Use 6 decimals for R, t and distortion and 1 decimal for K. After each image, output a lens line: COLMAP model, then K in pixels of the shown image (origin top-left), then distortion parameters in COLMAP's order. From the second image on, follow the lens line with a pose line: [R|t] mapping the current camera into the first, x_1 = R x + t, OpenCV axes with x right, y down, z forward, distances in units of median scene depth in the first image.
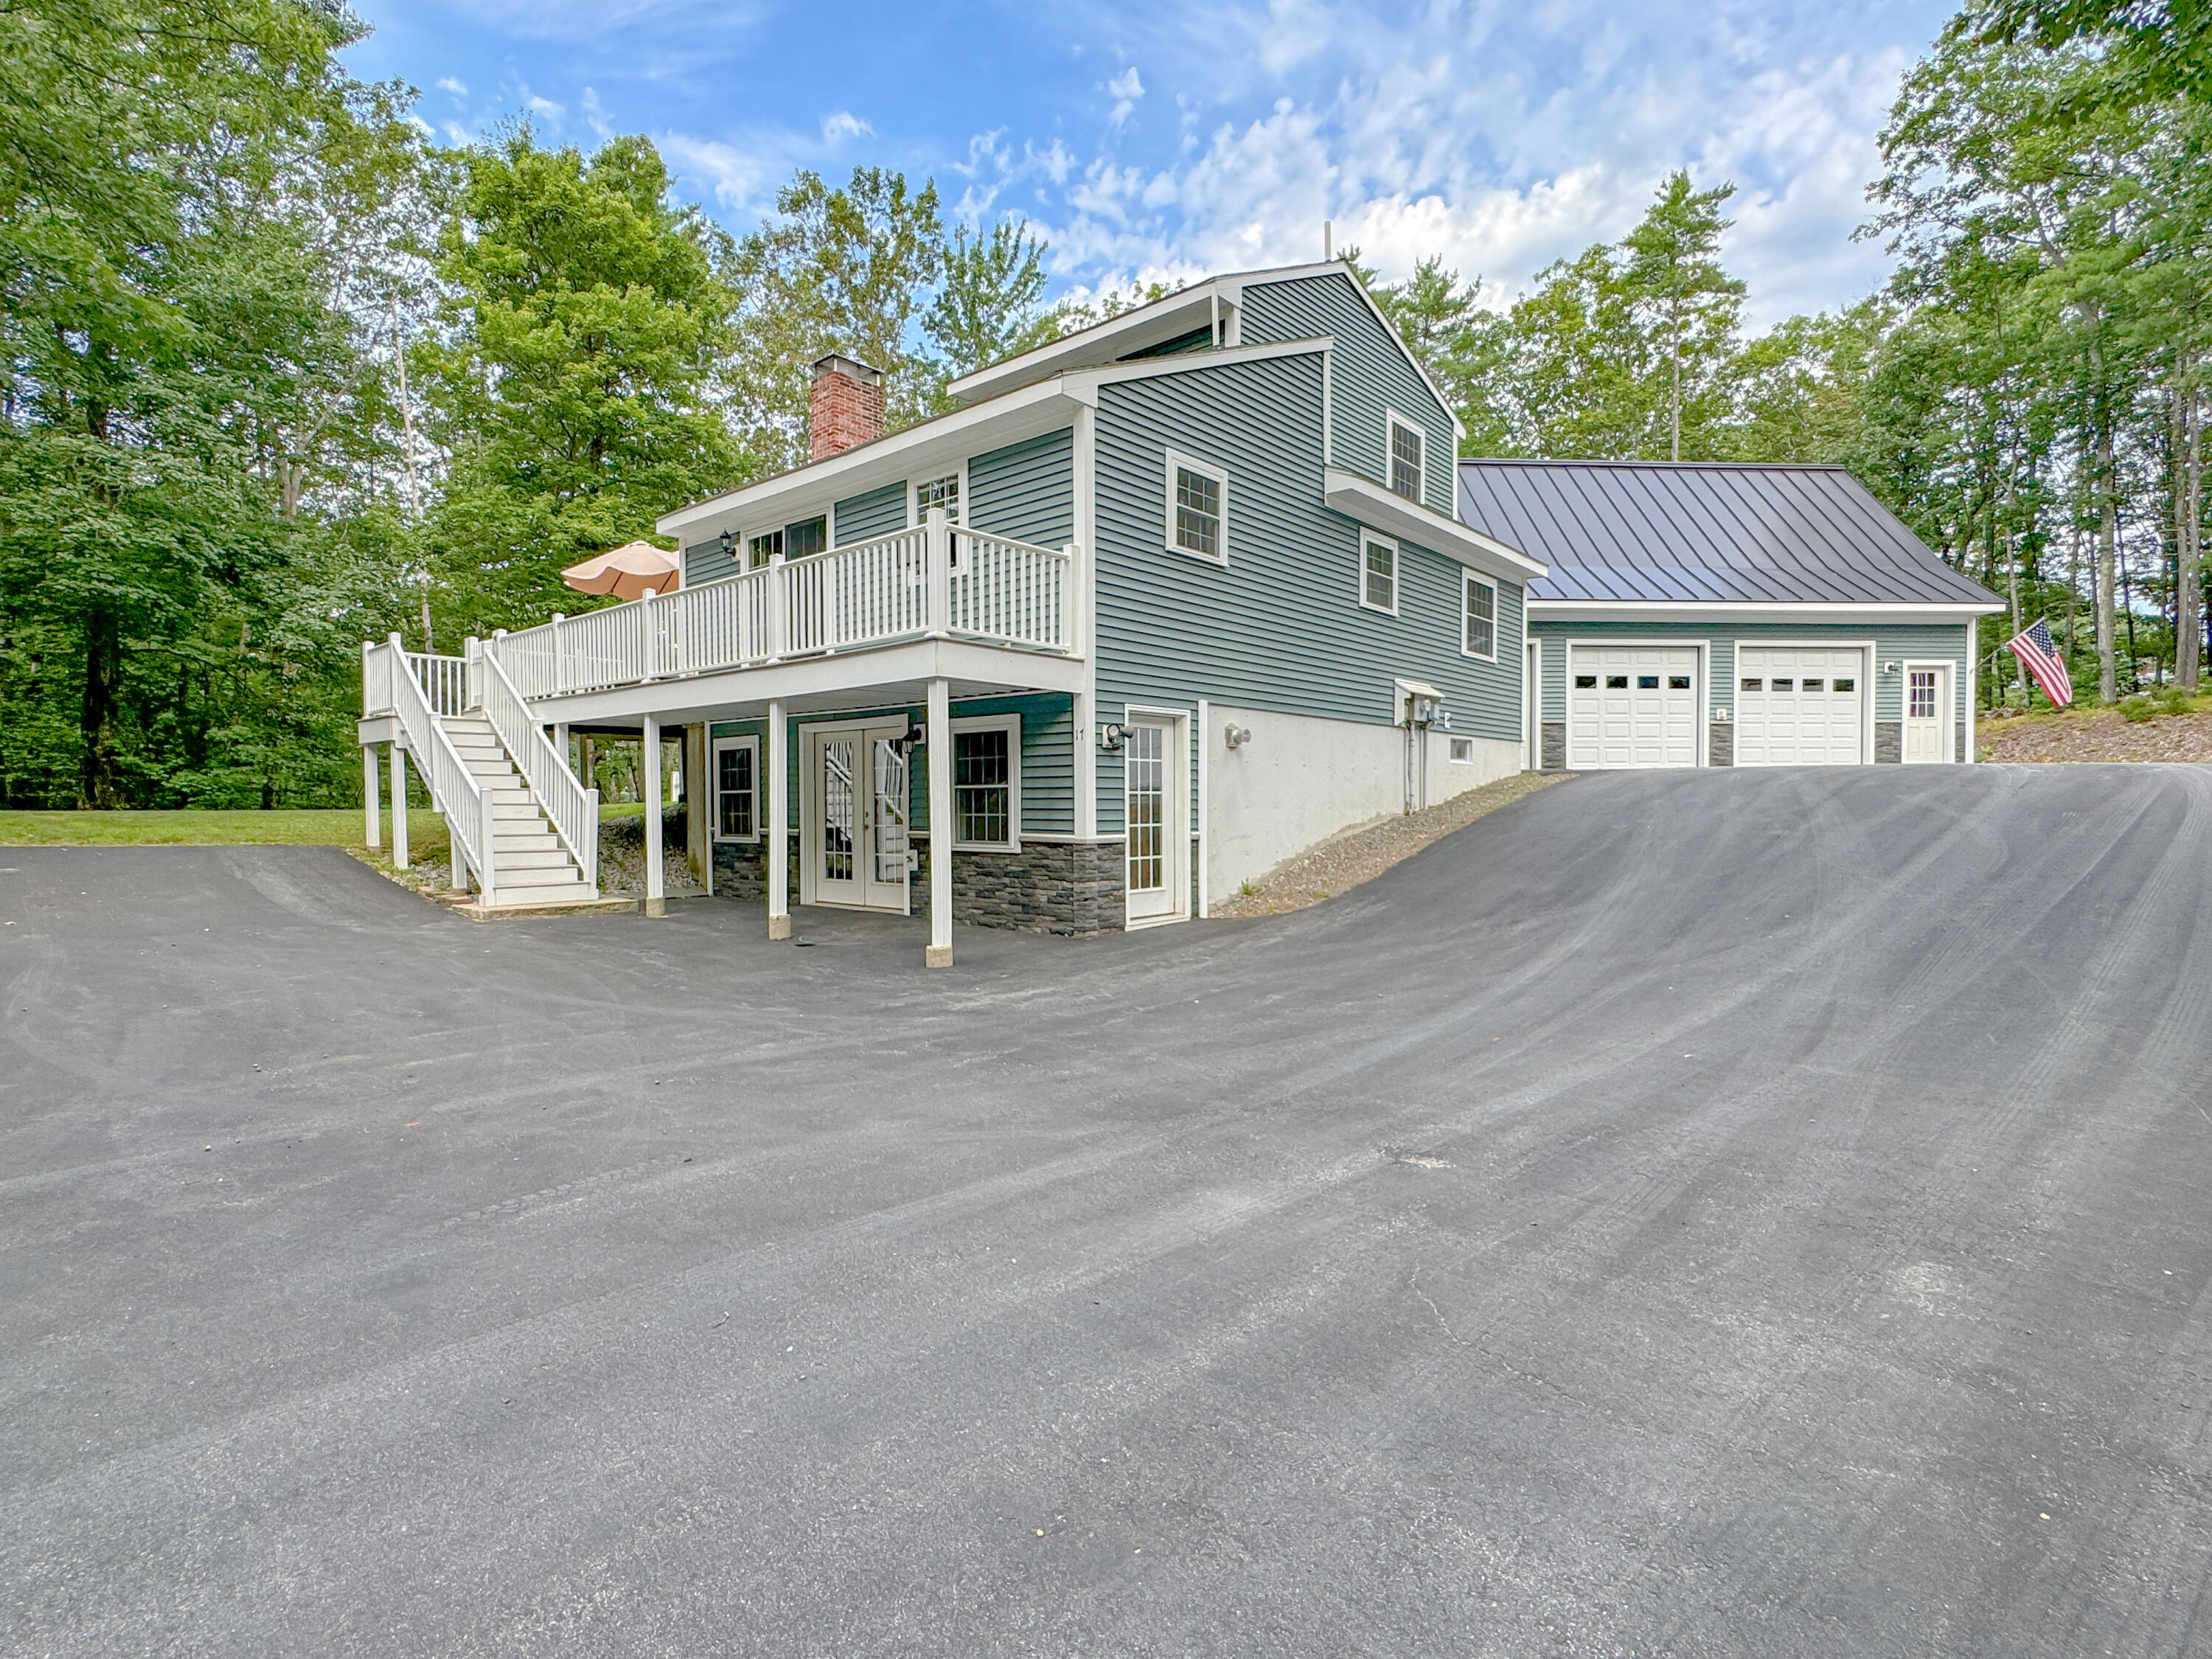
lens RADIAL K [[1108.9, 0, 1085.9], [0, 1108.9, 816.7], [0, 0, 1]] dist [0.002694, -0.003207]
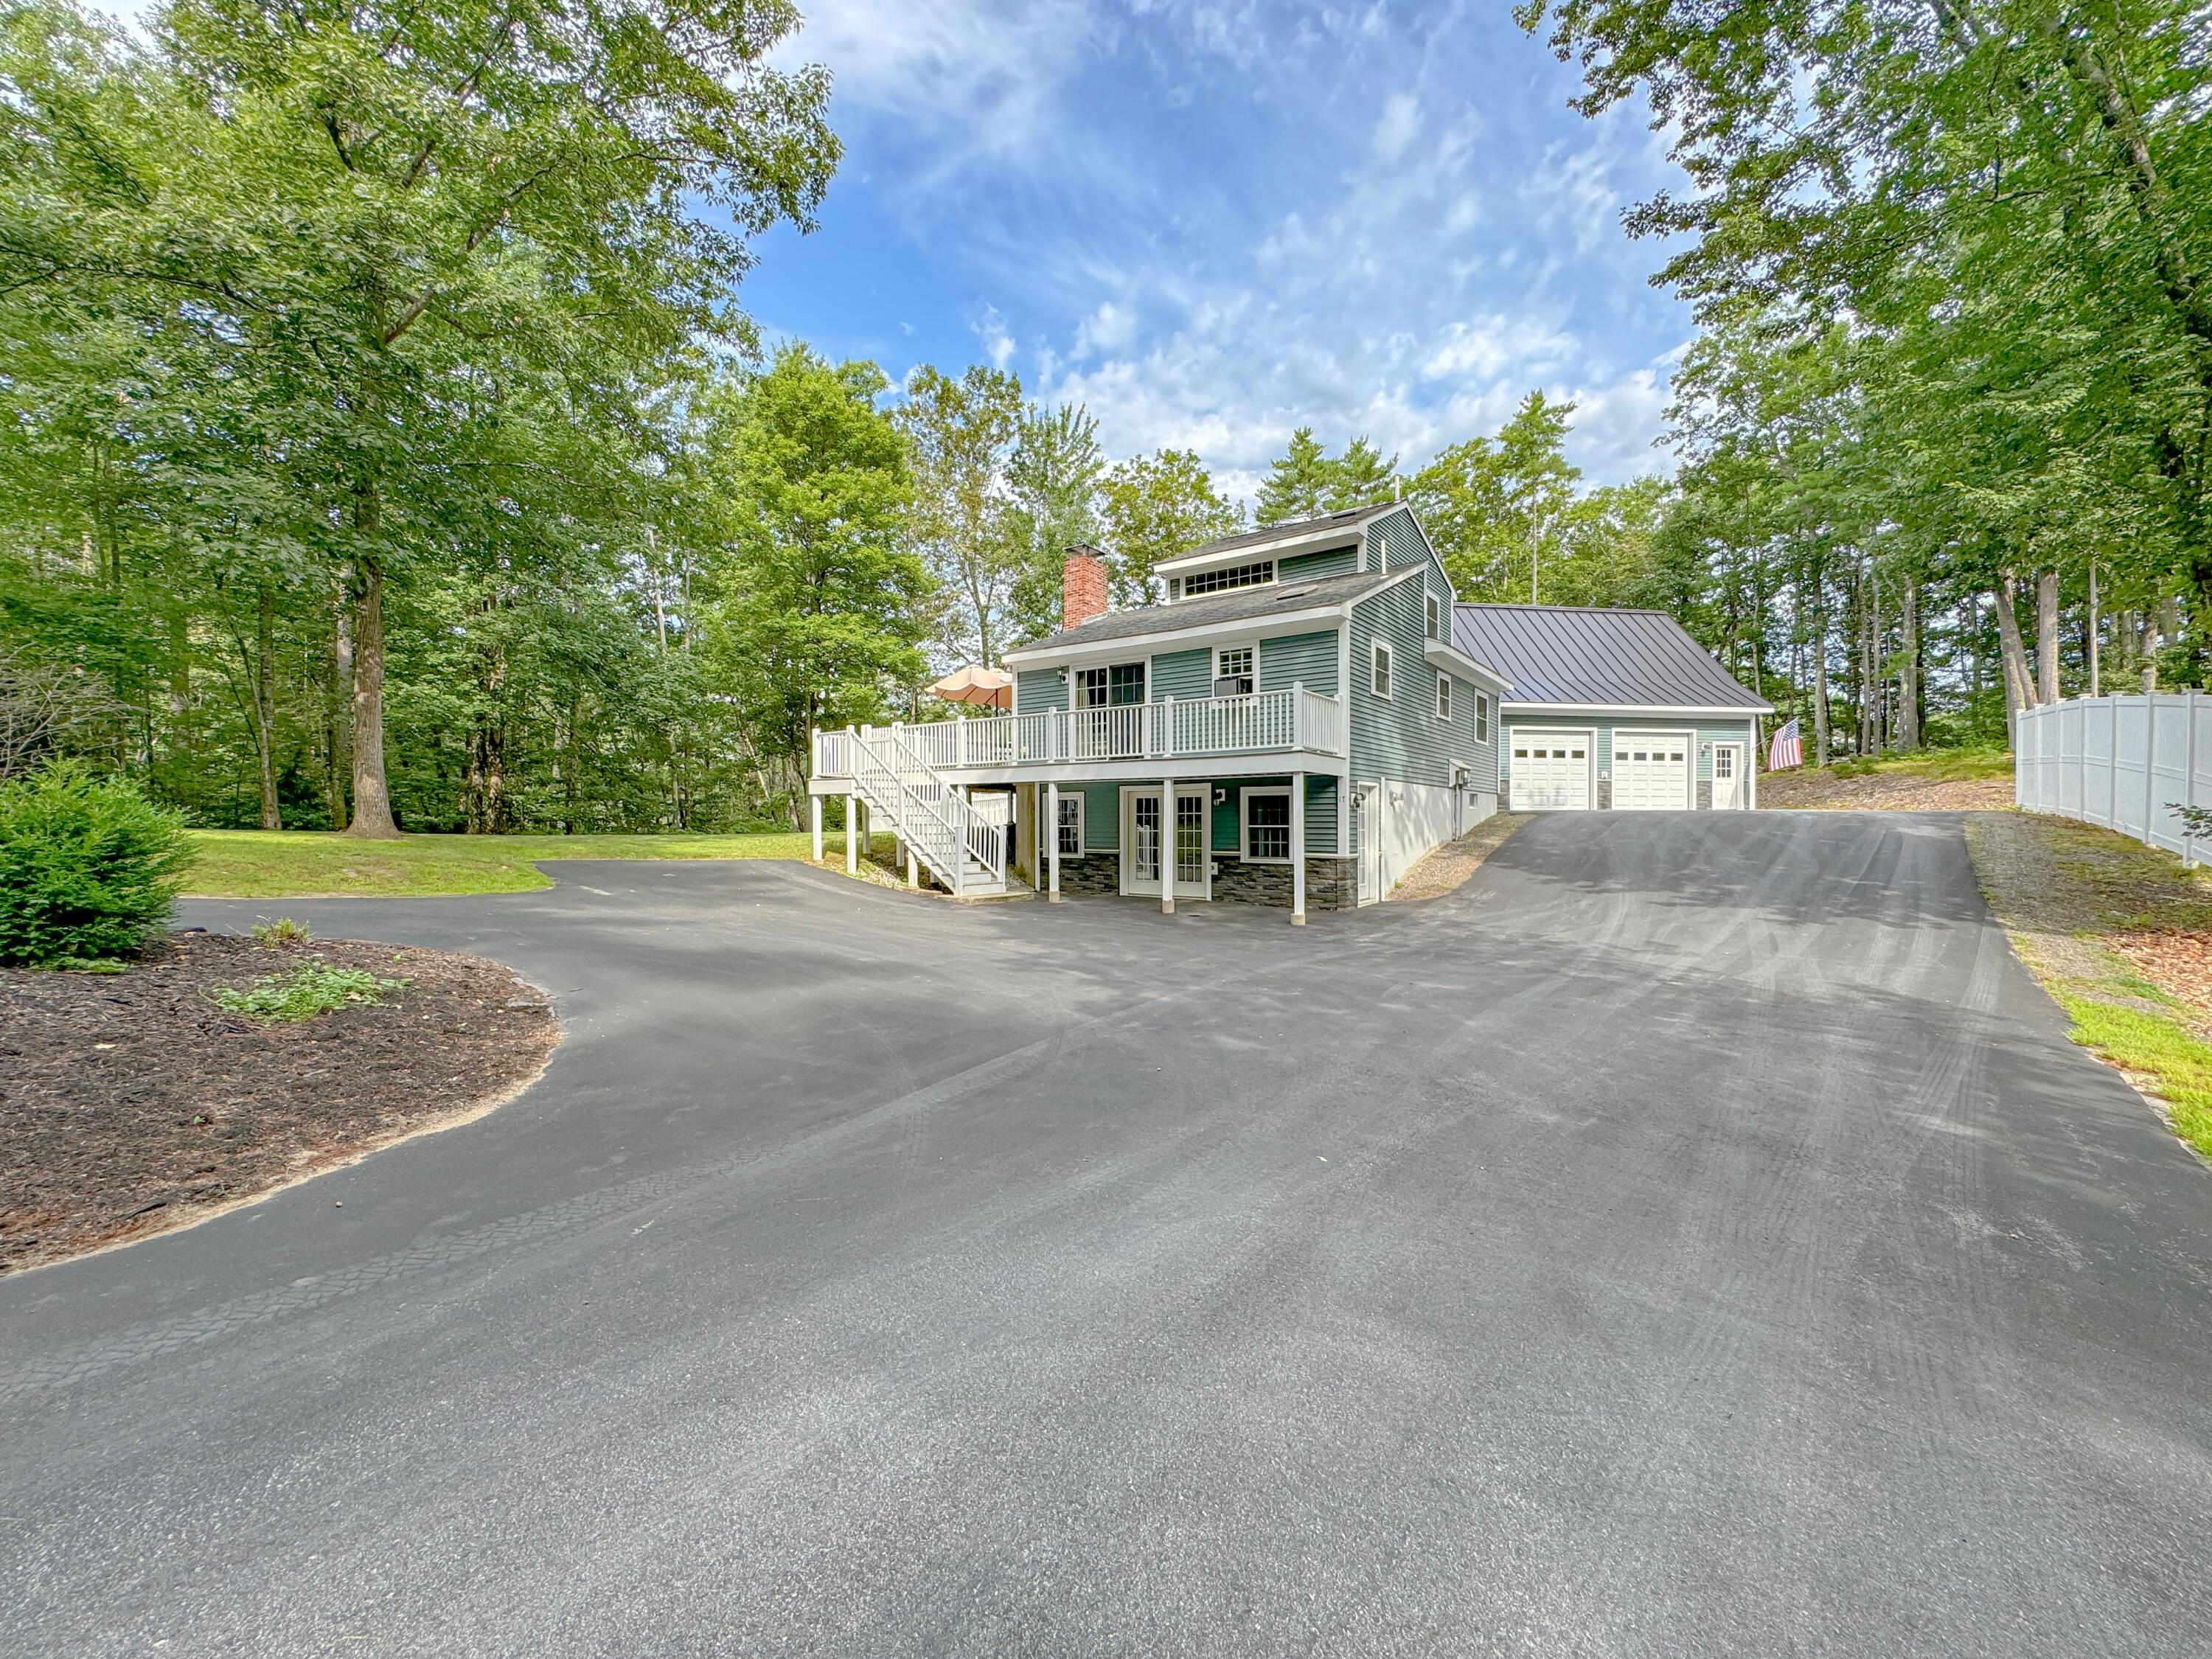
lens RADIAL K [[889.6, 0, 1115.1], [0, 889.6, 821.0], [0, 0, 1]] dist [-0.001080, -0.000426]
pose [[0.996115, 0.003535, 0.087990, -0.216470], [-0.002010, 0.999846, -0.017418, -0.004912], [-0.088038, 0.017174, 0.995969, -0.178743]]
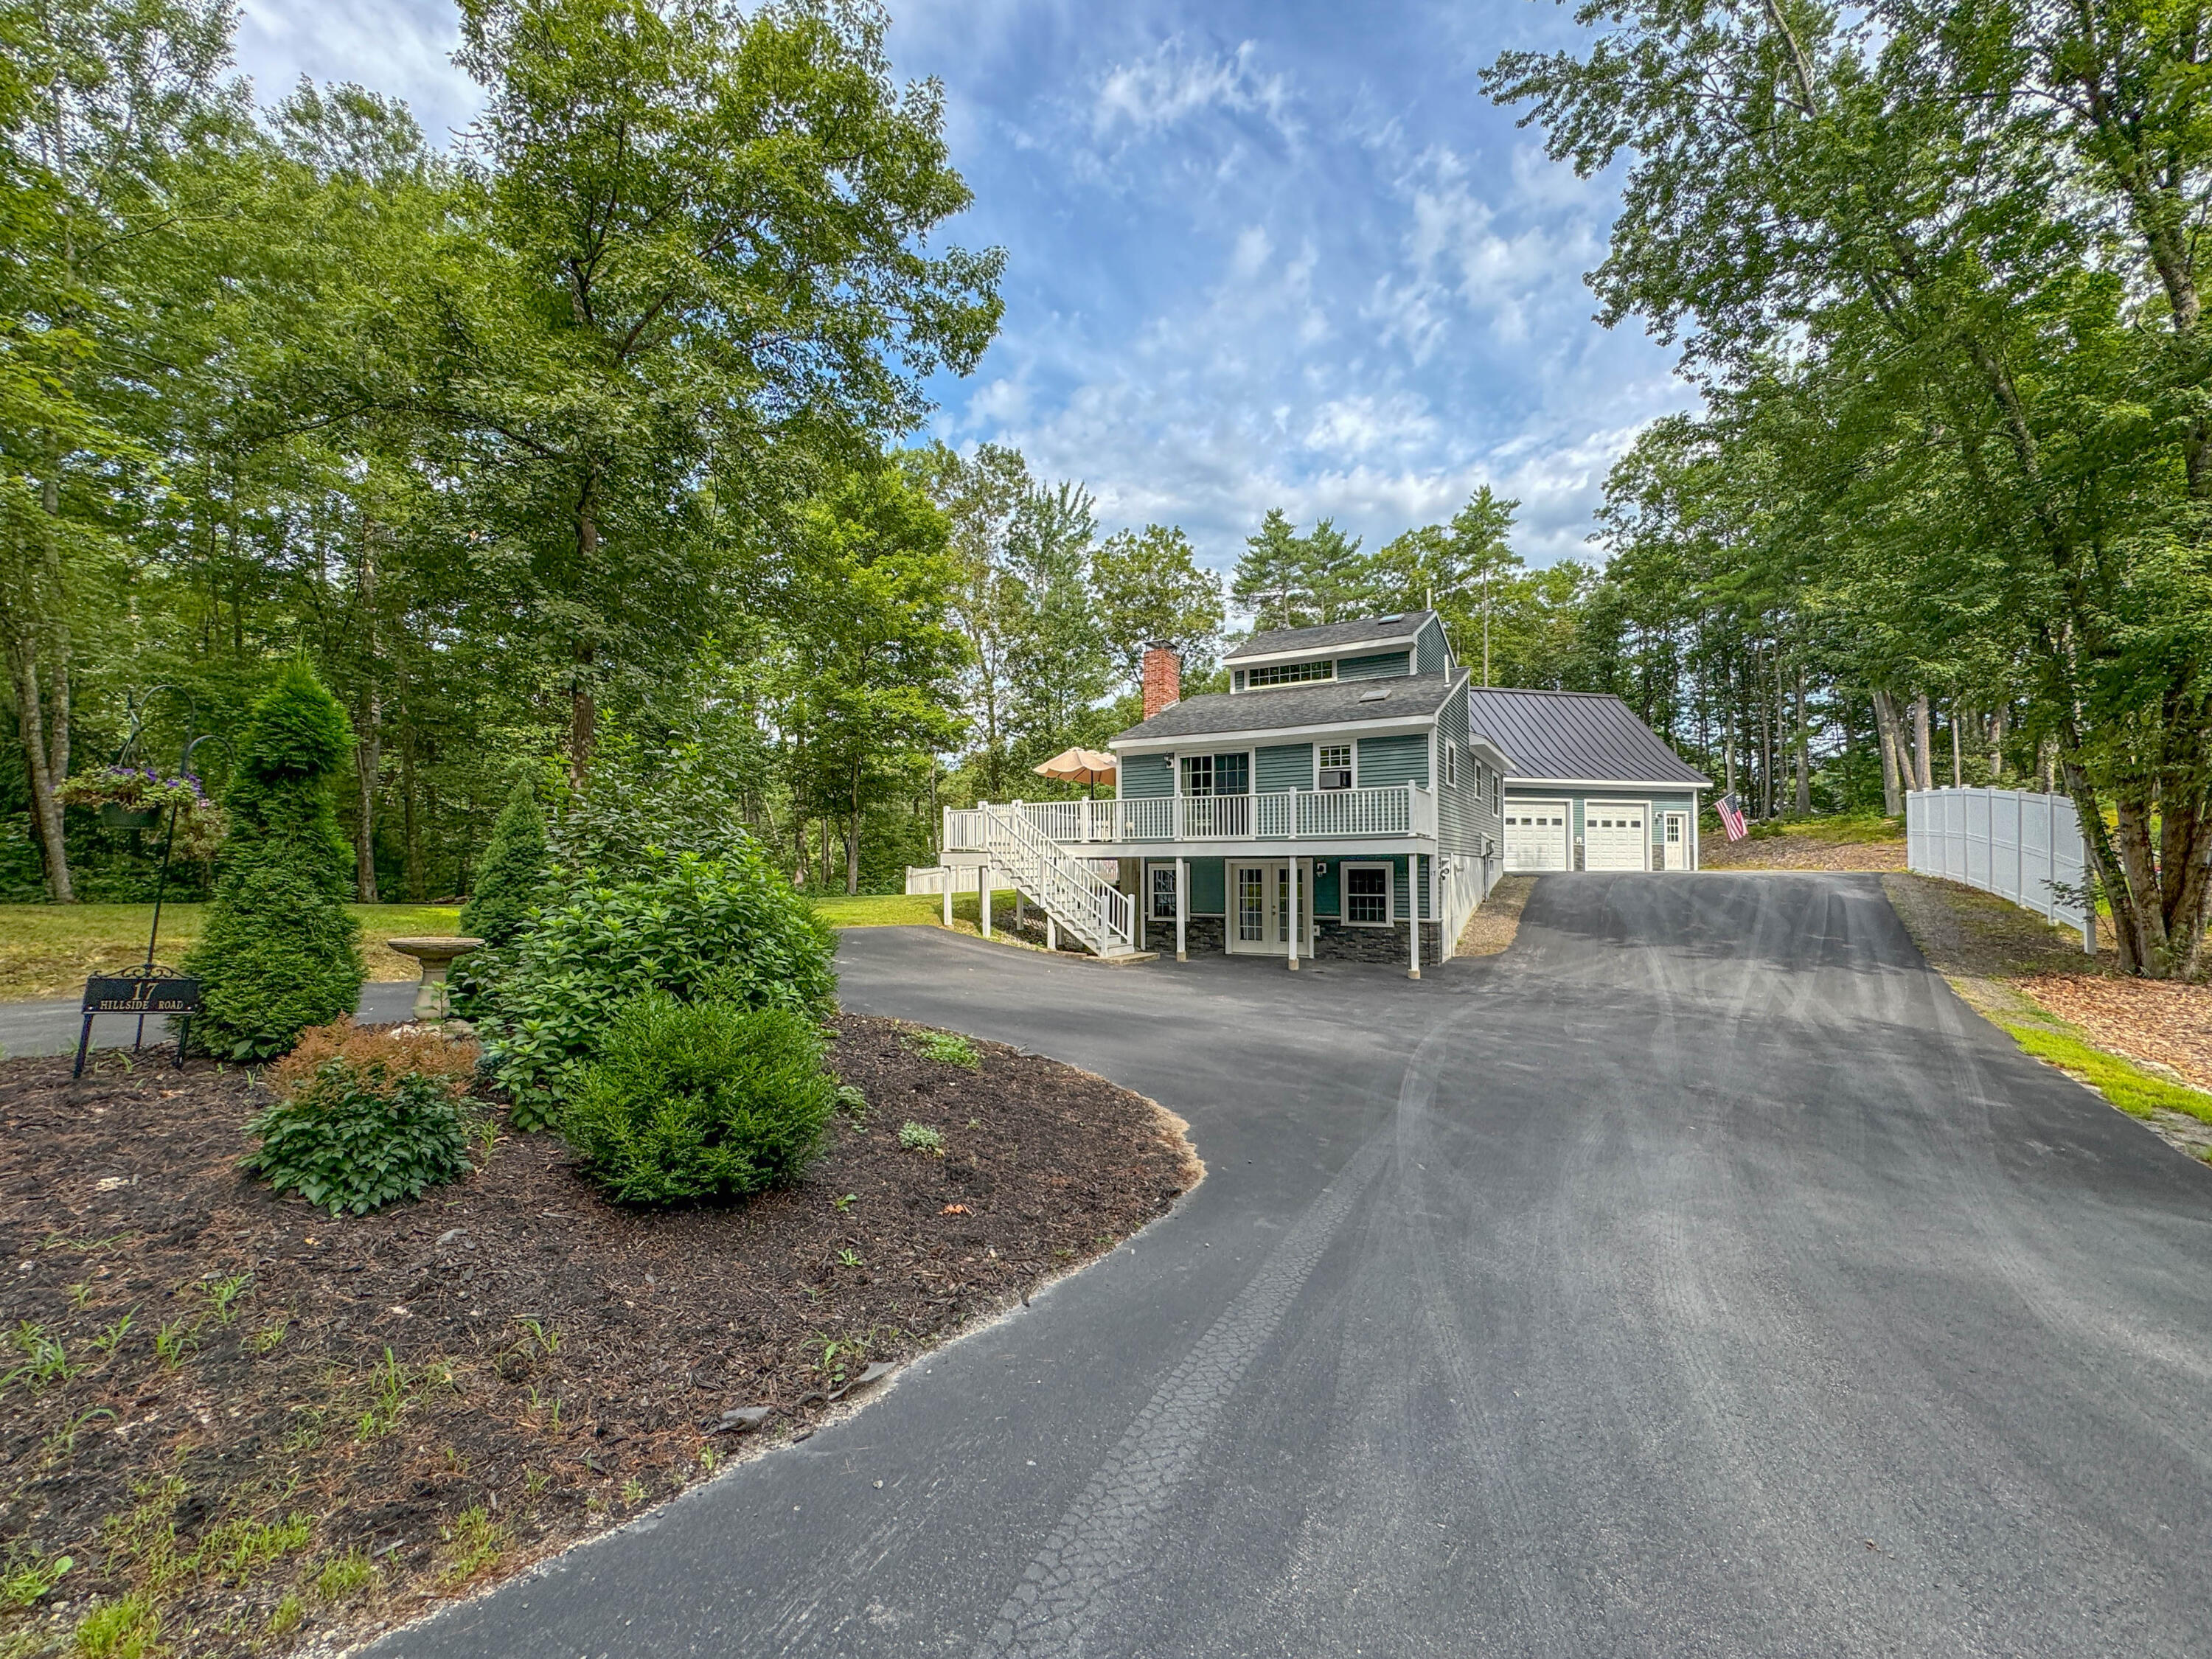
lens RADIAL K [[889.6, 0, 1144.3], [0, 889.6, 844.3], [0, 0, 1]] dist [-0.001080, -0.000426]
pose [[0.979877, 0.006236, 0.199504, -0.395831], [0.002525, 0.999045, -0.043627, -0.023826], [-0.199586, 0.043252, 0.978925, -0.265151]]
